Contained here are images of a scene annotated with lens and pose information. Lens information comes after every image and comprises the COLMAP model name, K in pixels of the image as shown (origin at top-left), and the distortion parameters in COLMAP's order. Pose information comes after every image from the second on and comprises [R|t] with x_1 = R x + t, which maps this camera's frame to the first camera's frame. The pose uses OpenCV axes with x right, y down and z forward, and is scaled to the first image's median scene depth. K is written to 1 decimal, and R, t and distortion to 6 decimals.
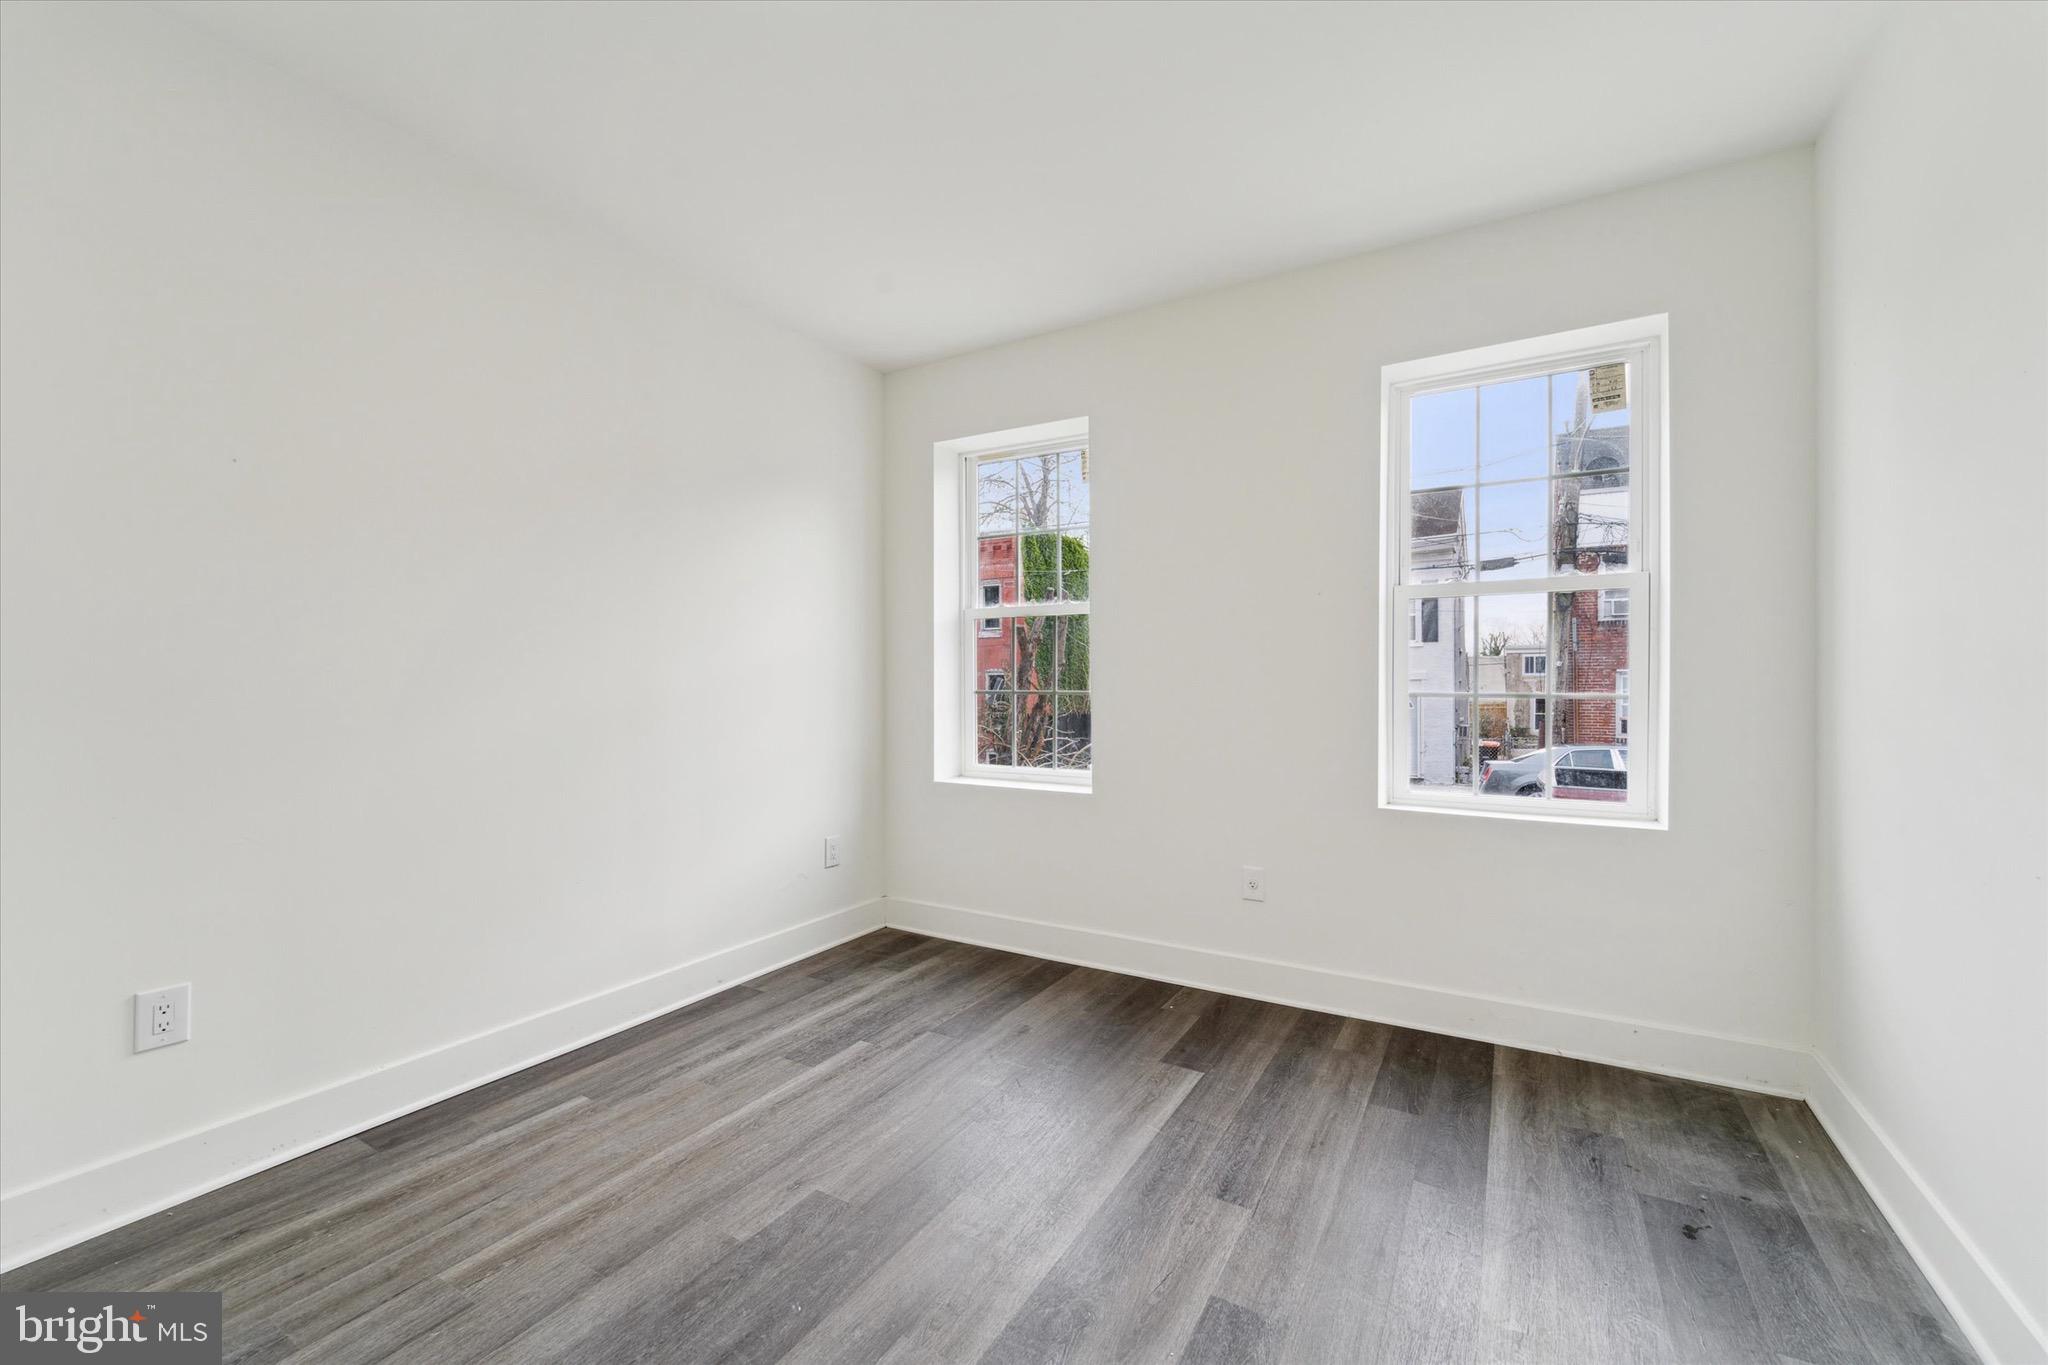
lens RADIAL K [[821.4, 0, 1034.7], [0, 821.4, 696.9], [0, 0, 1]] dist [-0.002061, -0.000710]
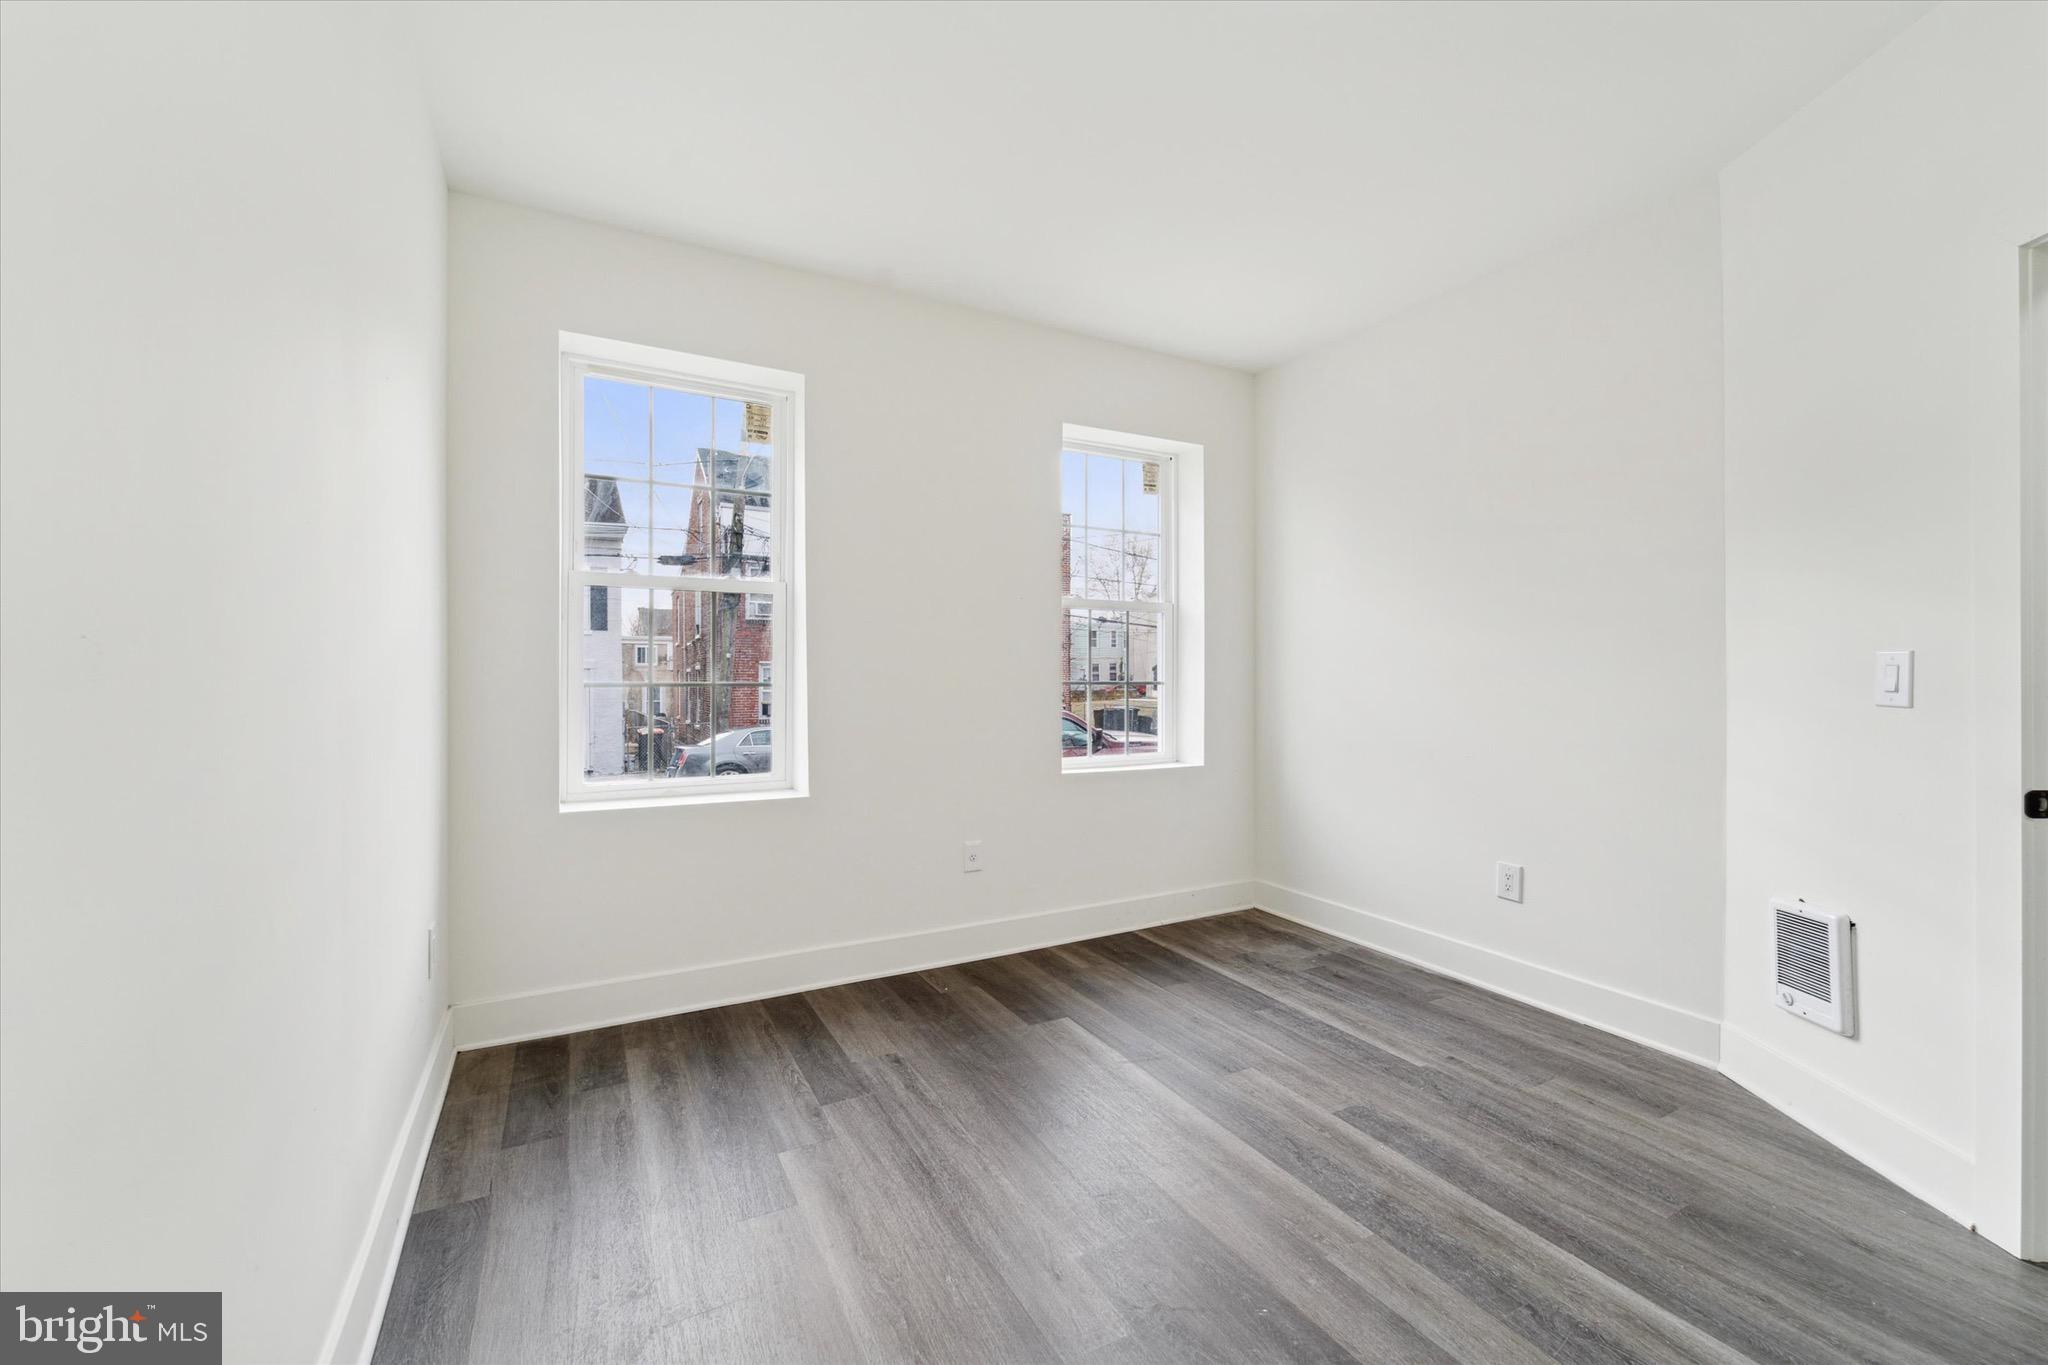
lens RADIAL K [[824.0, 0, 1026.7], [0, 824.0, 682.2], [0, 0, 1]] dist [-0.000041, -0.002285]
pose [[0.517760, -0.007195, 0.855496, -0.563564], [0.011421, 0.999934, 0.001497, -0.005461], [-0.855450, 0.008996, 0.517808, 0.321384]]
